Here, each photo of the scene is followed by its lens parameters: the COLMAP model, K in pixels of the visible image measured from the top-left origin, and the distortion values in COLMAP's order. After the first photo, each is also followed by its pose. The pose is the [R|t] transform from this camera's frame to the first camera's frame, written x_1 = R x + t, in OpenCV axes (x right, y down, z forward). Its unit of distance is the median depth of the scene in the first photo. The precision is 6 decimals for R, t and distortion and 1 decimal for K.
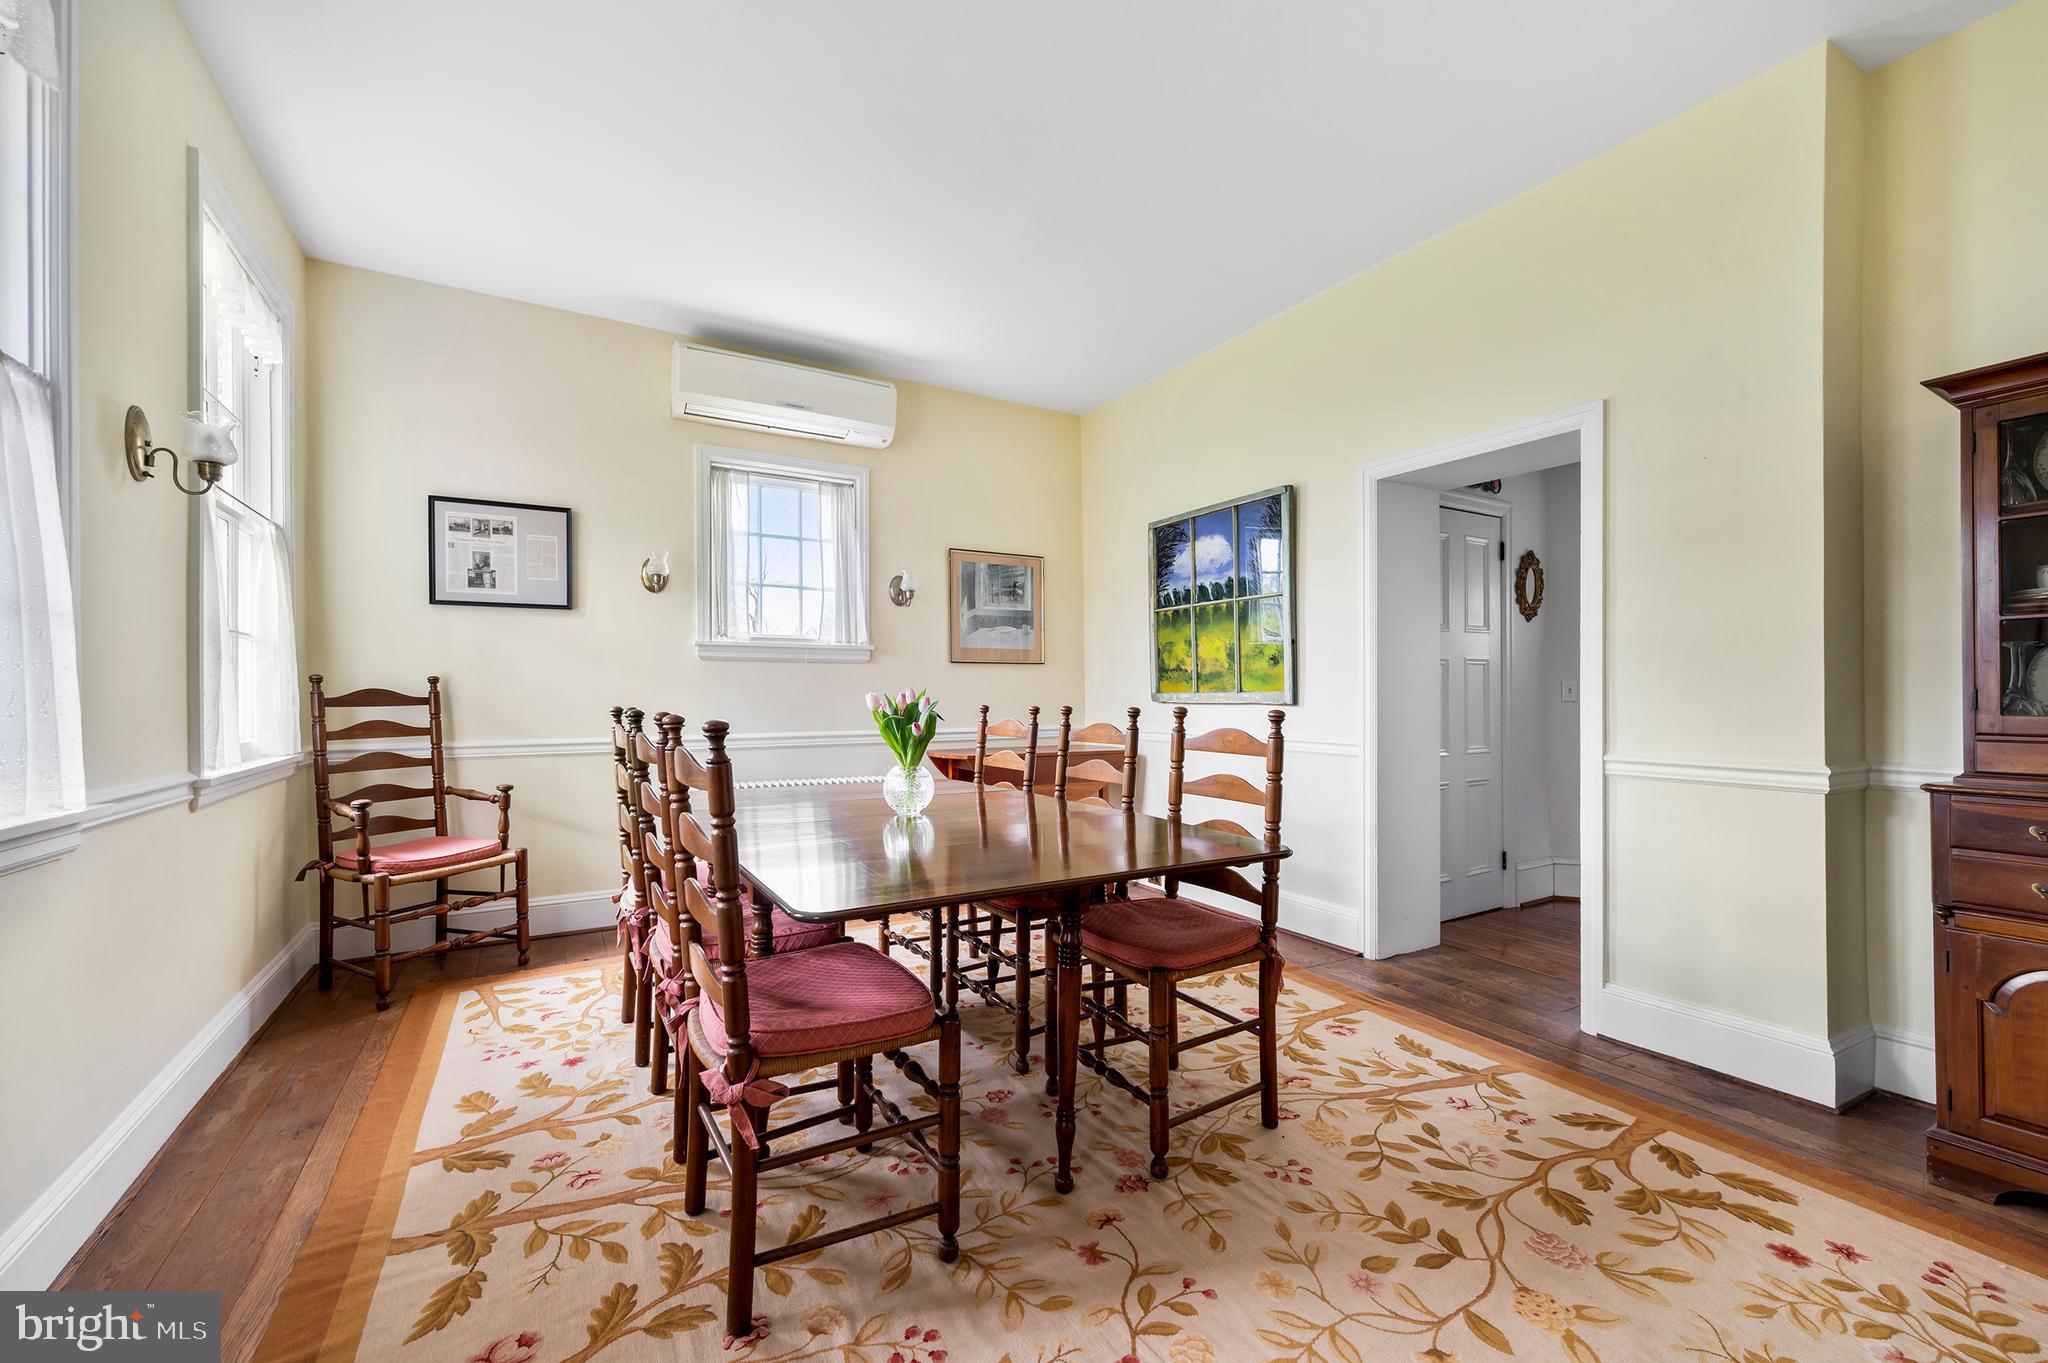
lens RADIAL K [[836.3, 0, 1022.8], [0, 836.3, 693.9], [0, 0, 1]] dist [-0.000112, 0.000026]
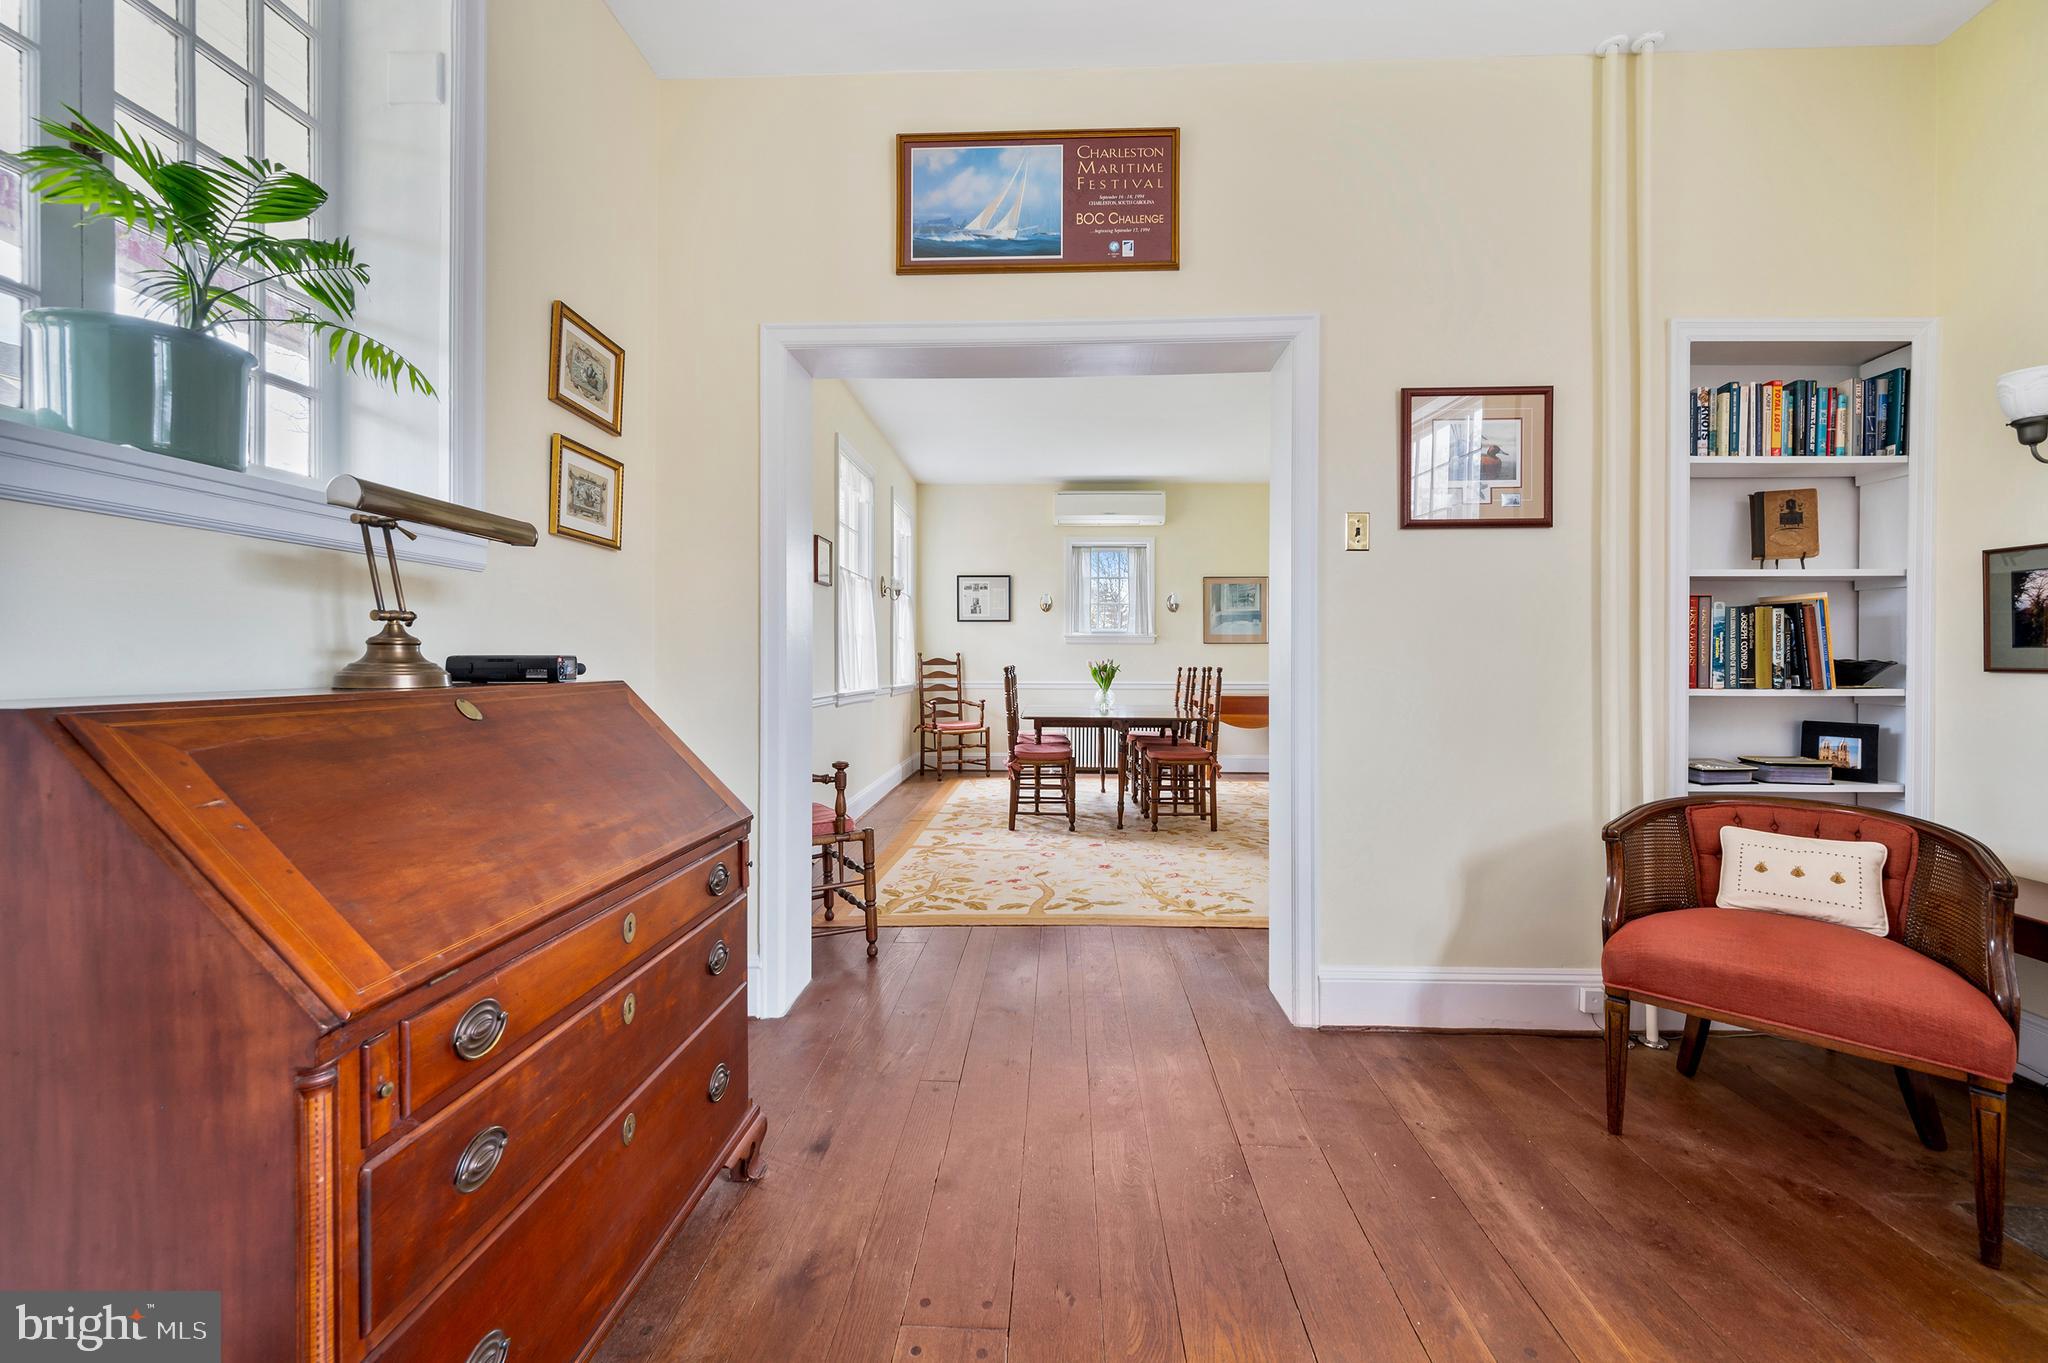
lens RADIAL K [[819.1, 0, 1019.1], [0, 819.1, 663.2], [0, 0, 1]] dist [-0.001706, -0.000329]
pose [[0.843284, 0.006324, -0.537431, 0.668740], [-0.007000, 0.999975, 0.000782, 0.005537], [0.537423, 0.003102, 0.843307, -0.839198]]
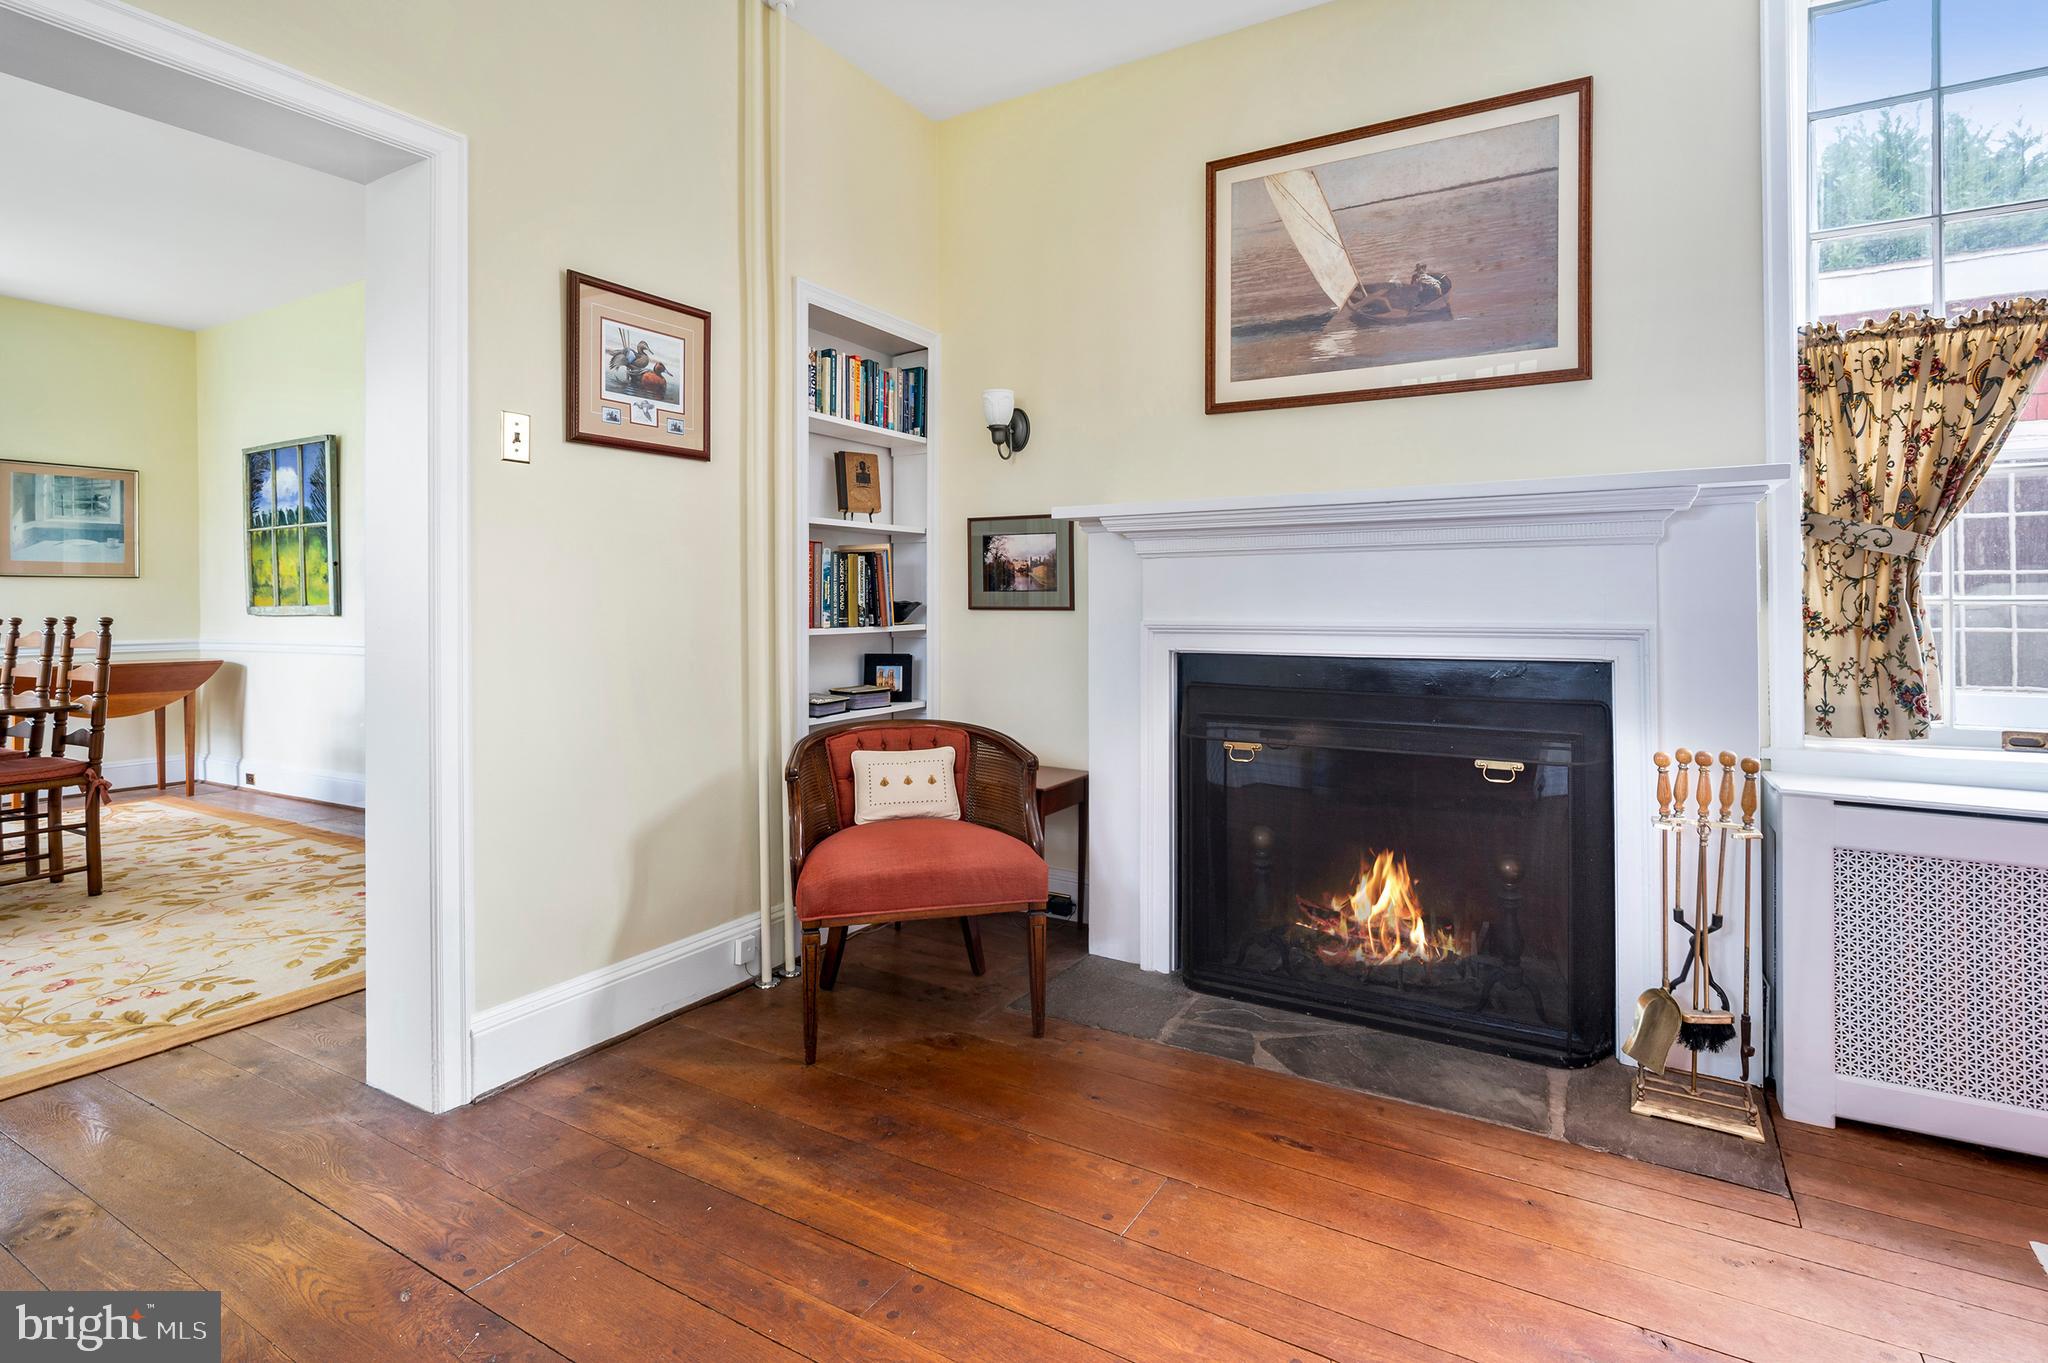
lens RADIAL K [[1020.8, 0, 1053.9], [0, 1020.8, 600.2], [0, 0, 1]] dist [-0.002750, -0.000776]
pose [[0.863682, -0.000158, 0.504037, 0.508846], [0.004170, 0.999968, -0.006833, 0.005308], [-0.504020, 0.008003, 0.863655, -0.854013]]
